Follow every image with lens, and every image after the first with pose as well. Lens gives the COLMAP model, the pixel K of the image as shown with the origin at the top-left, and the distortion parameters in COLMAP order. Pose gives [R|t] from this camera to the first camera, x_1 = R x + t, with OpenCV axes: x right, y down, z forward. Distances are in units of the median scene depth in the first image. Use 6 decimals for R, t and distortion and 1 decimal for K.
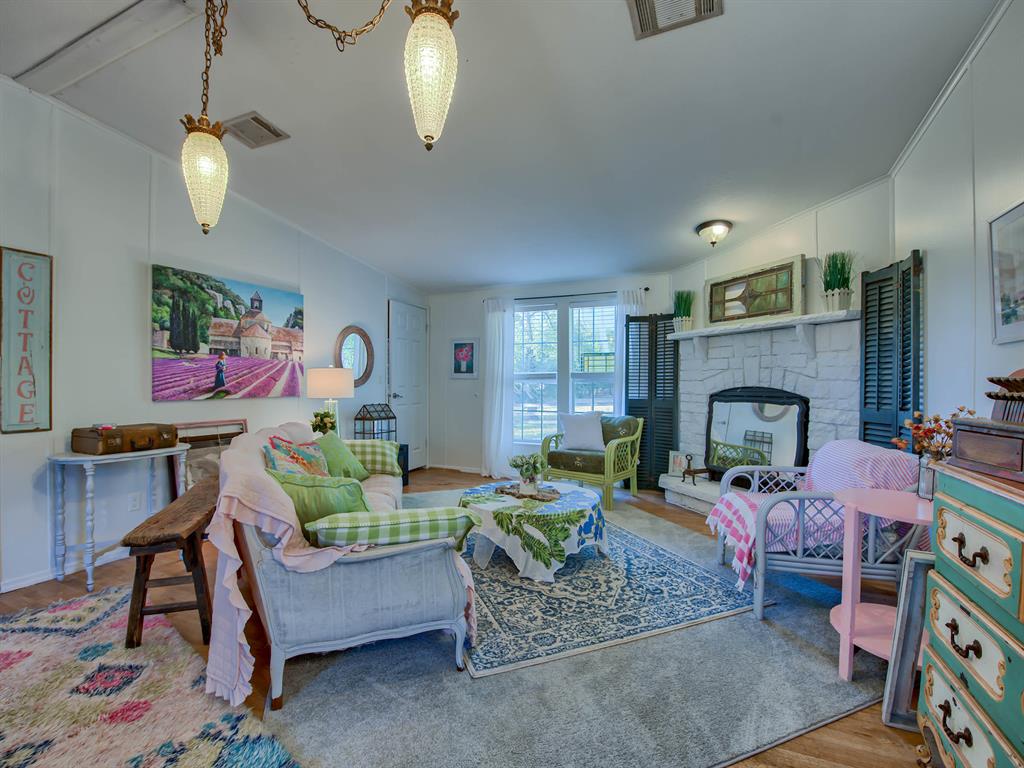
lens RADIAL K [[479.5, 0, 510.3], [0, 479.5, 385.7], [0, 0, 1]] dist [-0.014303, -0.003142]
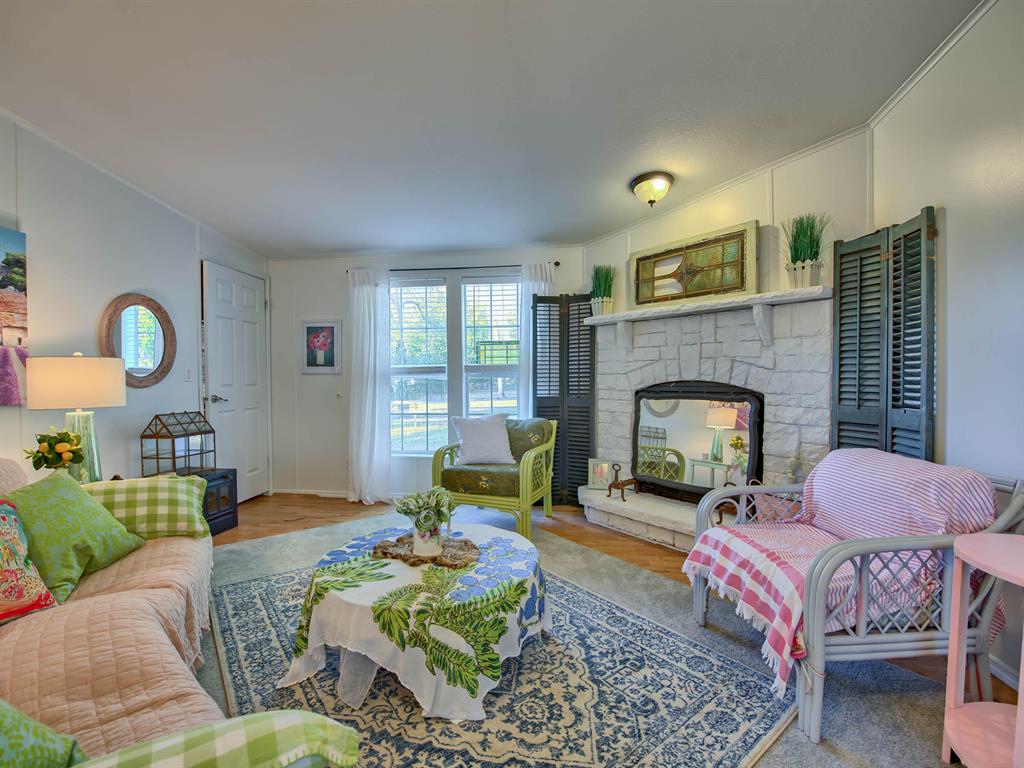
lens RADIAL K [[479.5, 0, 525.8], [0, 479.5, 386.3], [0, 0, 1]] dist [-0.014303, -0.003142]
pose [[0.955197, -0.014638, 0.295610, -0.018980], [0.011200, 0.999849, 0.013320, -0.002524], [-0.295760, -0.009412, 0.955216, 0.299676]]
